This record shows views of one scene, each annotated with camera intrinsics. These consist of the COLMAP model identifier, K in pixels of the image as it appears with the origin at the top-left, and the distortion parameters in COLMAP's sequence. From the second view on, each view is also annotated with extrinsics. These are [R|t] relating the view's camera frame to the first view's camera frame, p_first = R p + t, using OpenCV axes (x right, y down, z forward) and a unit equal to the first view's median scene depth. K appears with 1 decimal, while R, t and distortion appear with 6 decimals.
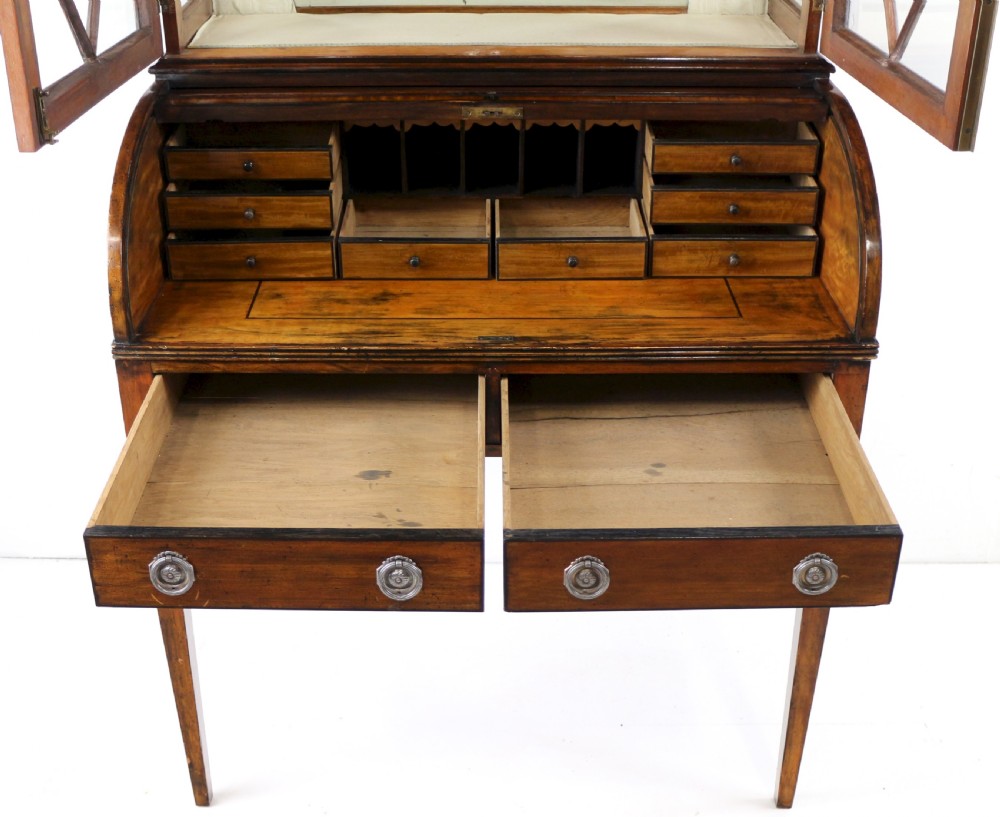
lens RADIAL K [[1296.2, 0, 494.3], [0, 1296.2, 412.8], [0, 0, 1]] dist [-0.112742, 0.000000]
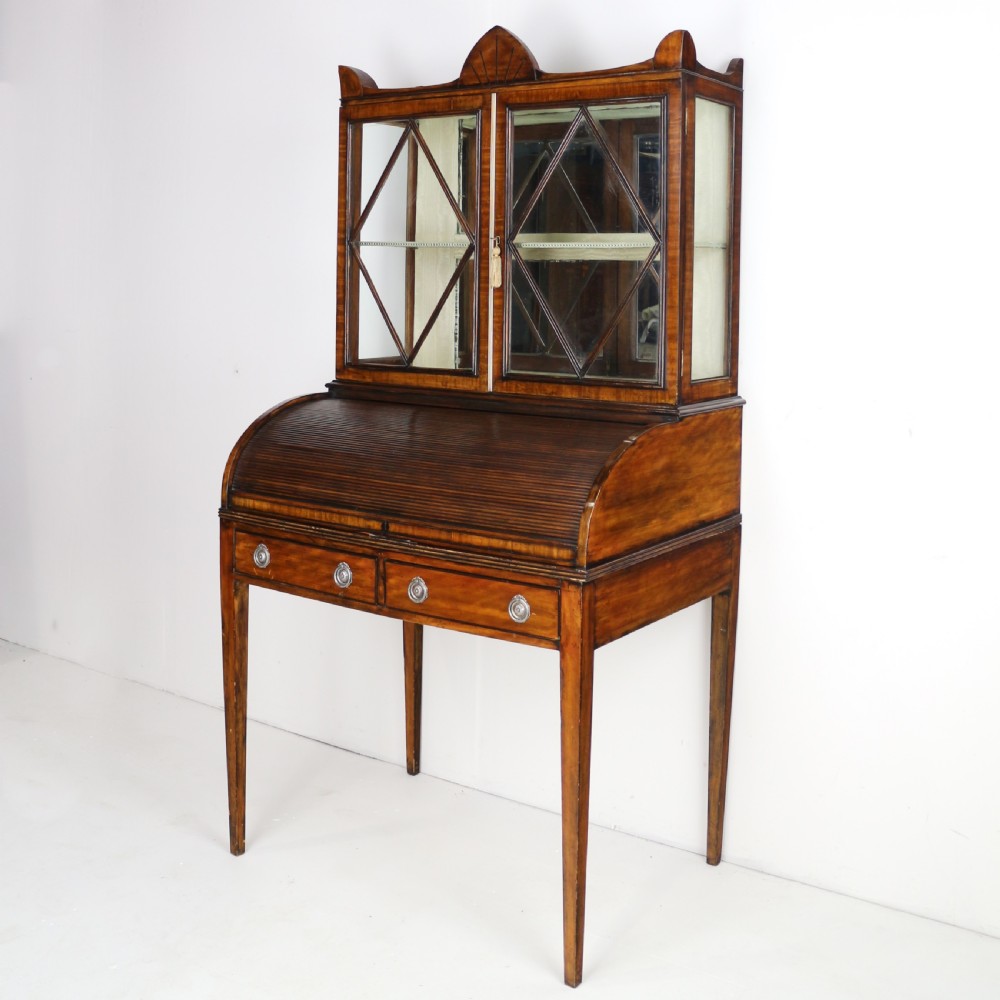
lens RADIAL K [[1301.0, 0, 487.7], [0, 1301.0, 289.7], [0, 0, 1]] dist [-0.150615, 0.000000]
pose [[0.813878, 0.018289, -0.580749, 1.040213], [-0.291065, 0.877886, -0.380260, 0.251614], [0.502876, 0.478520, 0.719815, -0.253734]]
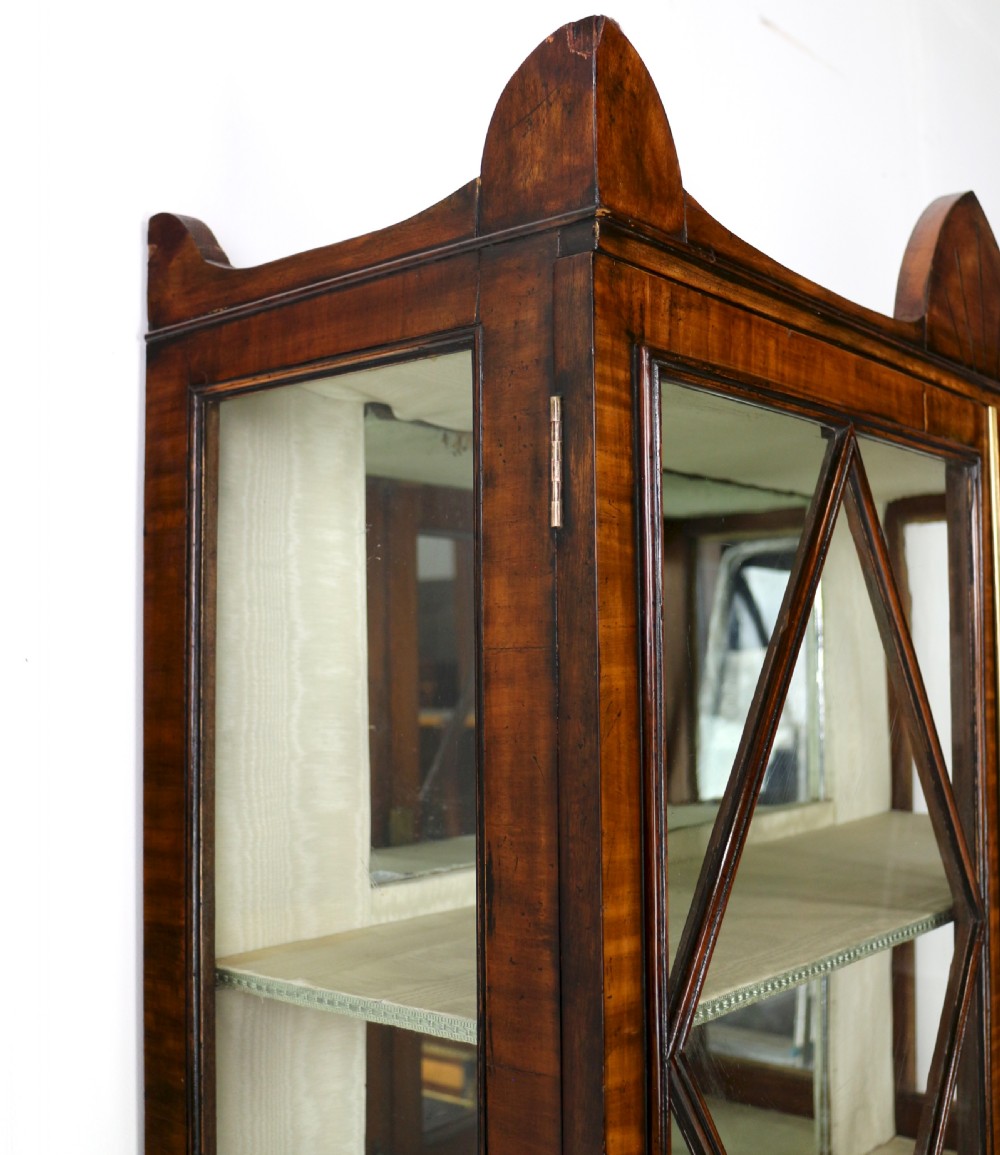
lens RADIAL K [[1352.7, 0, 471.4], [0, 1352.7, 551.3], [0, 0, 1]] dist [-0.097461, 0.000000]
pose [[0.653984, 0.056570, 0.754390, -0.563850], [0.373970, 0.842662, -0.387386, -0.488002], [-0.657610, 0.535464, 0.529932, 0.794231]]
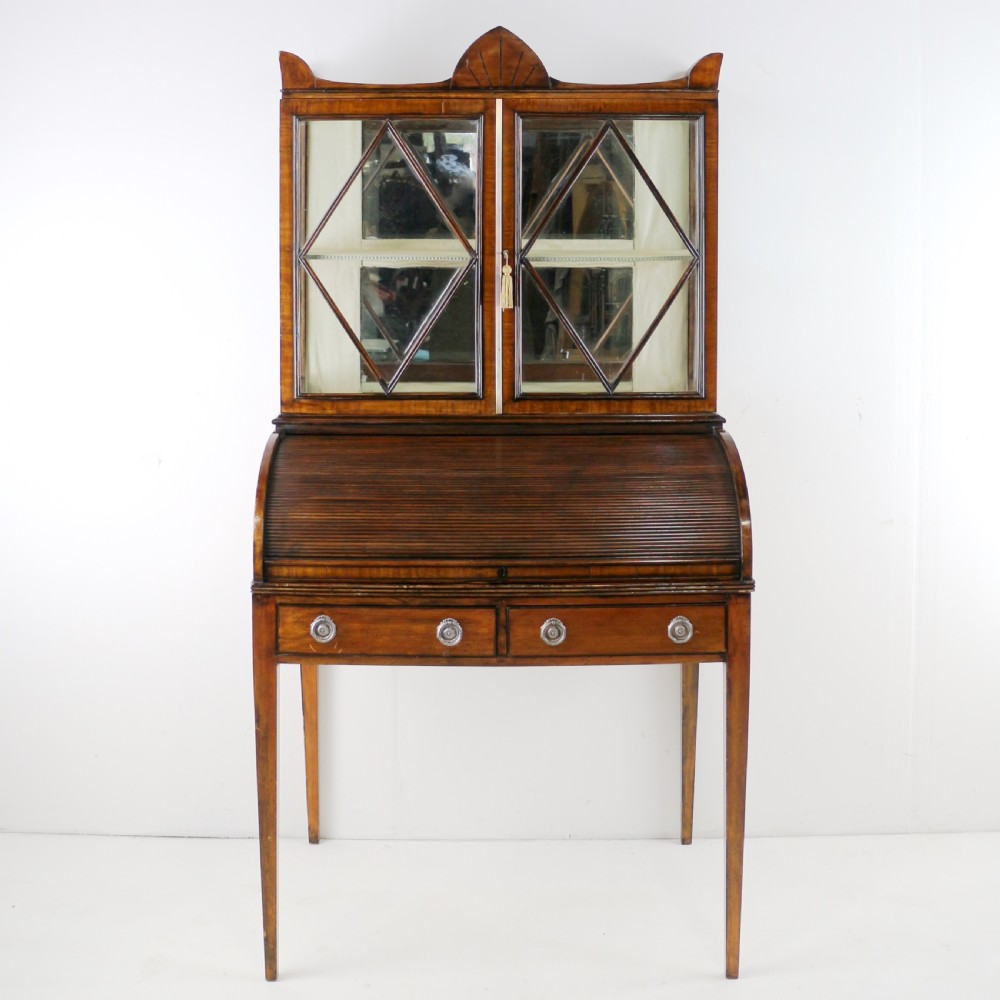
lens RADIAL K [[1487.7, 0, 504.5], [0, 1487.7, 247.2], [0, 0, 1]] dist [-0.148666, 0.000000]
pose [[0.999912, -0.000384, 0.013293, -0.020838], [0.006359, 0.891728, -0.452527, 0.377745], [-0.011680, 0.452572, 0.891651, -0.728588]]
